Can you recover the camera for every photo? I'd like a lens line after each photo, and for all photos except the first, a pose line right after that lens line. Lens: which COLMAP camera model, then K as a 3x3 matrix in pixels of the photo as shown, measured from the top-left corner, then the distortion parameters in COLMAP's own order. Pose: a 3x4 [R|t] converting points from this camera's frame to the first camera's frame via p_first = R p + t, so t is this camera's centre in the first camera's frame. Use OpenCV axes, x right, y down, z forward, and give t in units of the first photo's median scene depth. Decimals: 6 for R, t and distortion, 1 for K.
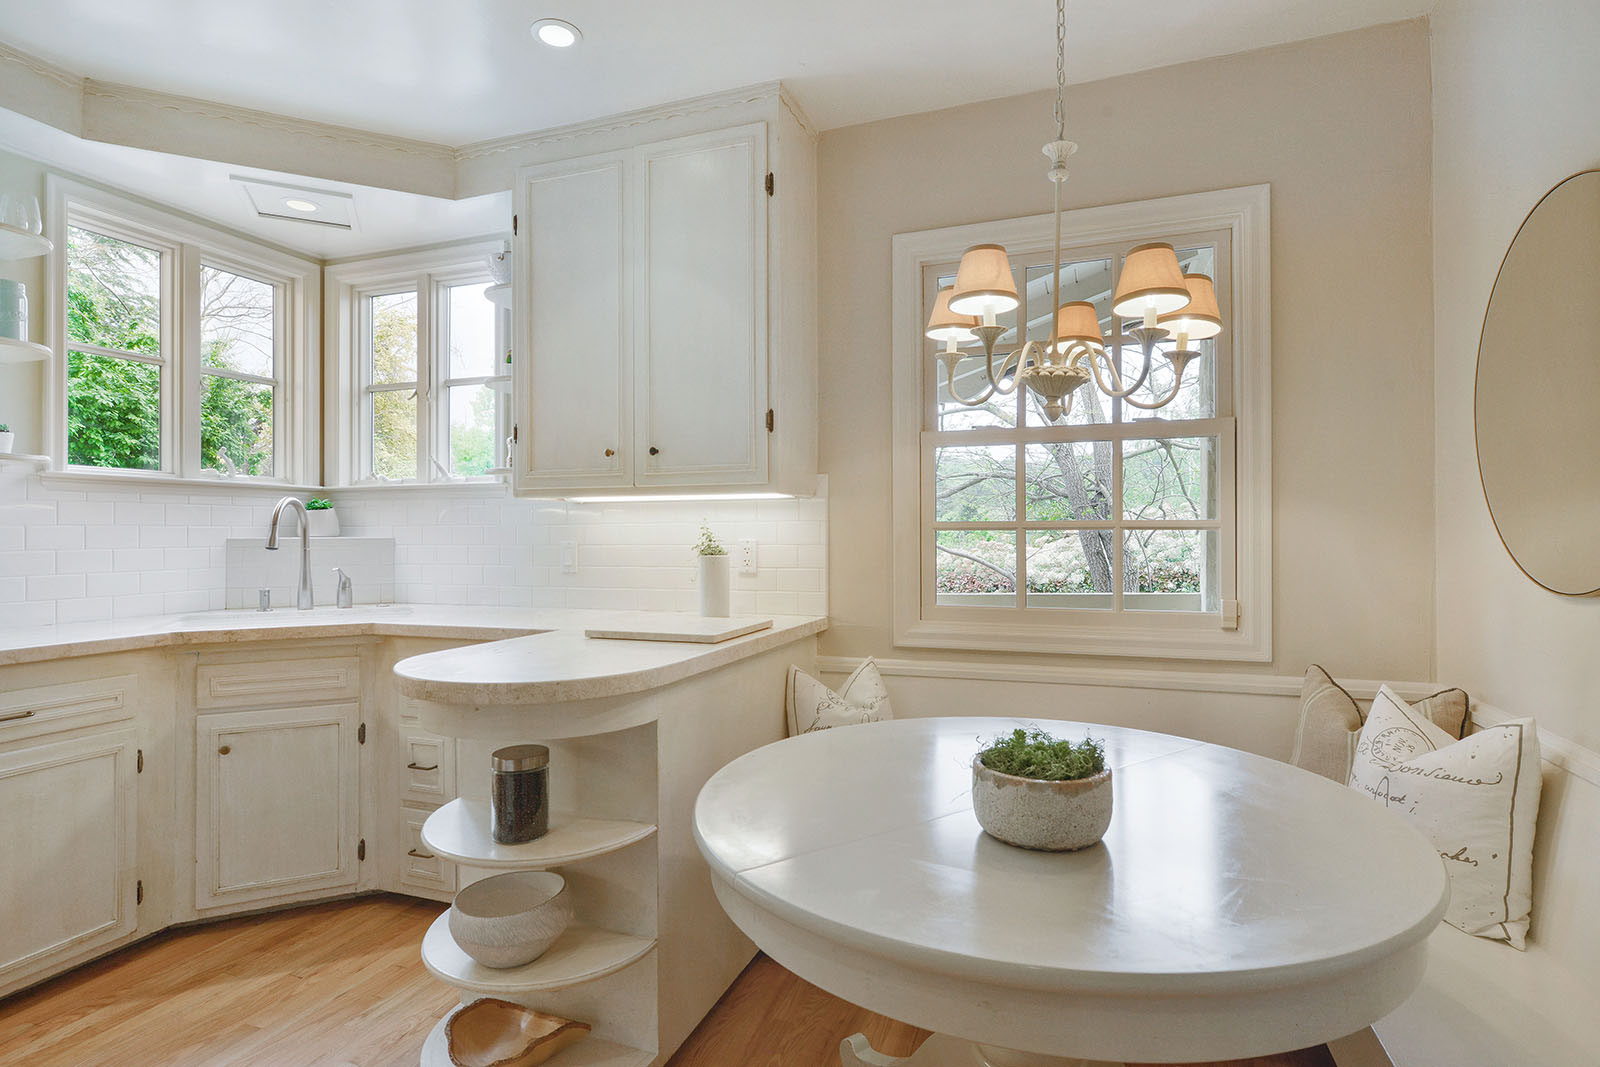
lens RADIAL K [[814.7, 0, 808.8], [0, 814.7, 527.3], [0, 0, 1]] dist [-0.000385, -0.000586]
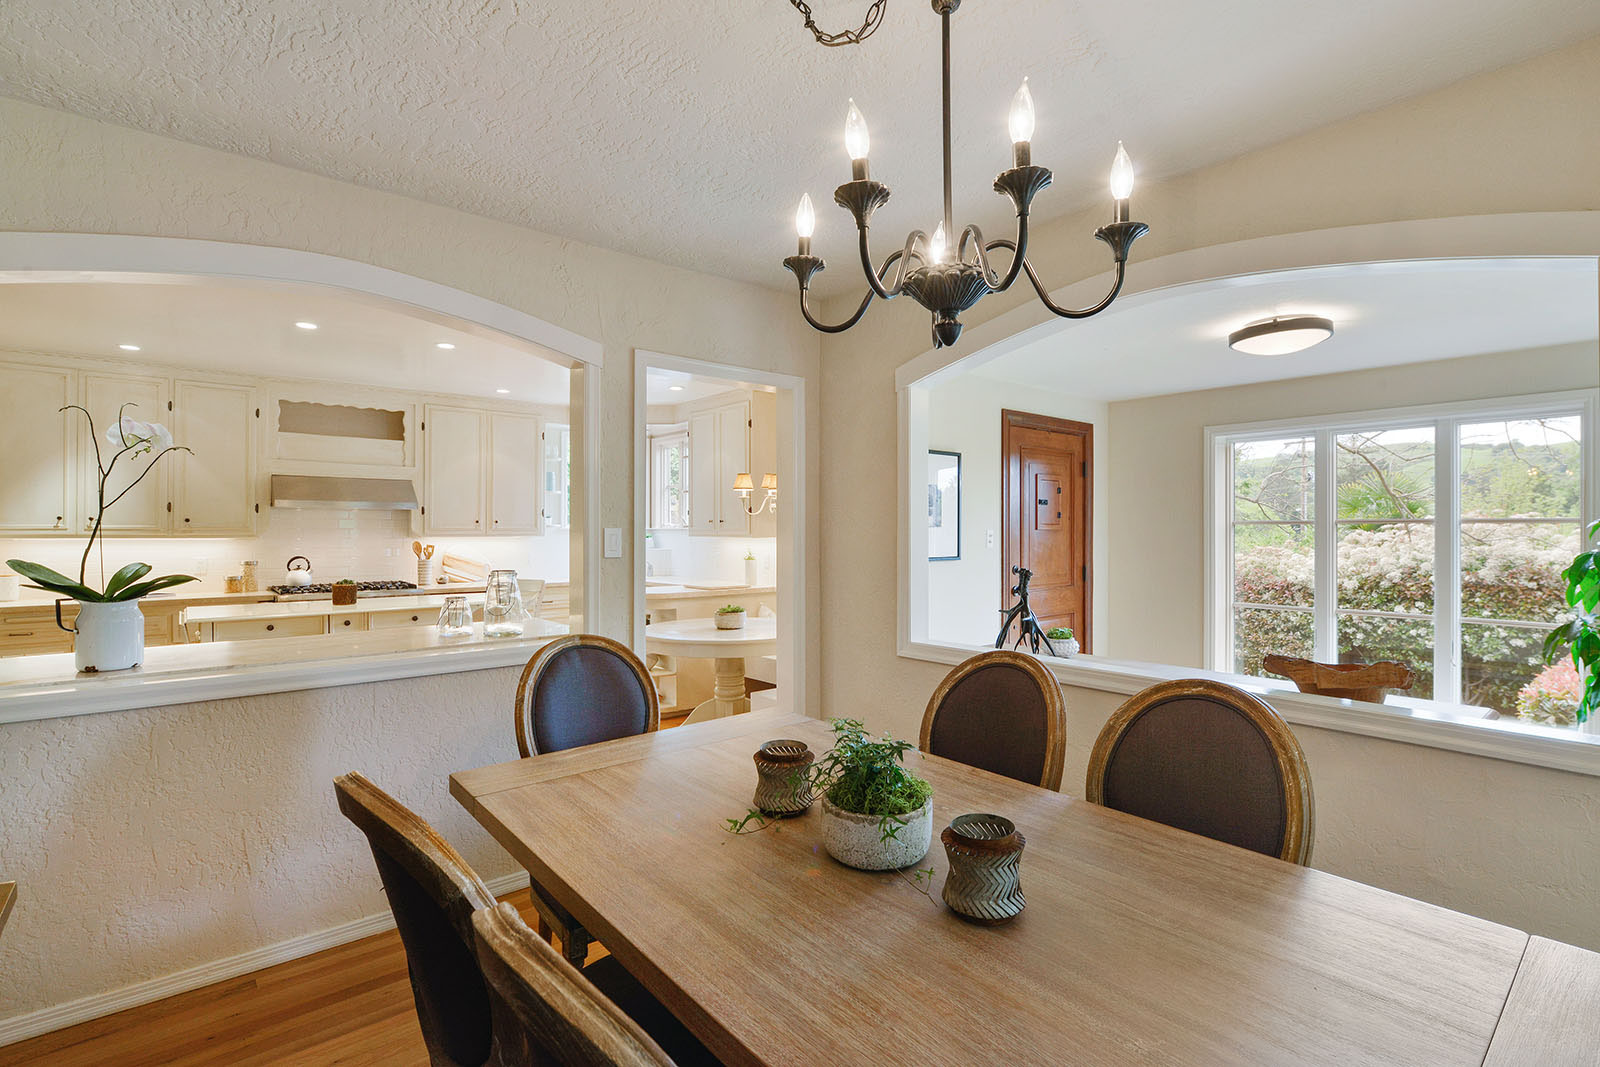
lens RADIAL K [[728.0, 0, 790.9], [0, 728.0, 527.7], [0, 0, 1]] dist [-0.001064, -0.006695]
pose [[0.865394, -0.000017, -0.501091, 1.284895], [0.001547, 0.999995, 0.002637, -0.082140], [0.501089, -0.003057, 0.865390, -1.027024]]
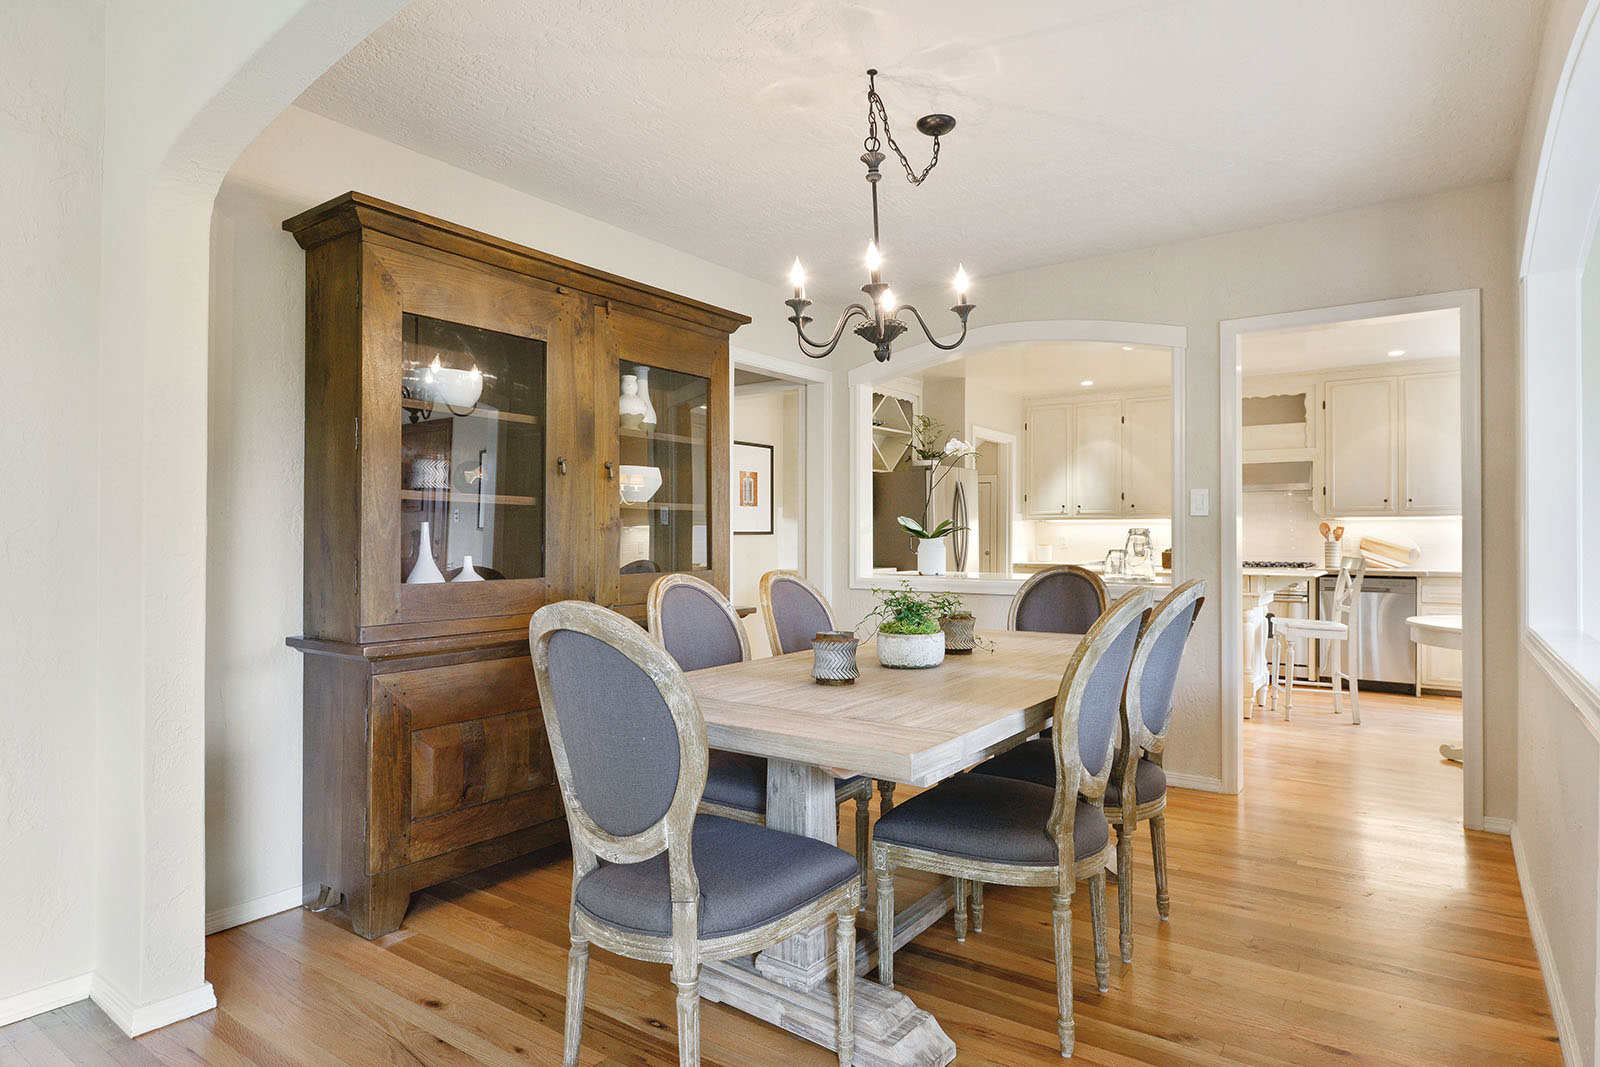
lens RADIAL K [[887.9, 0, 834.9], [0, 887.9, 530.8], [0, 0, 1]] dist [-0.000279, -0.000088]
pose [[-0.242154, -0.007252, -0.970211, 2.225757], [0.004781, 0.999951, -0.008668, 0.014718], [0.970226, -0.006737, -0.242107, -0.379852]]
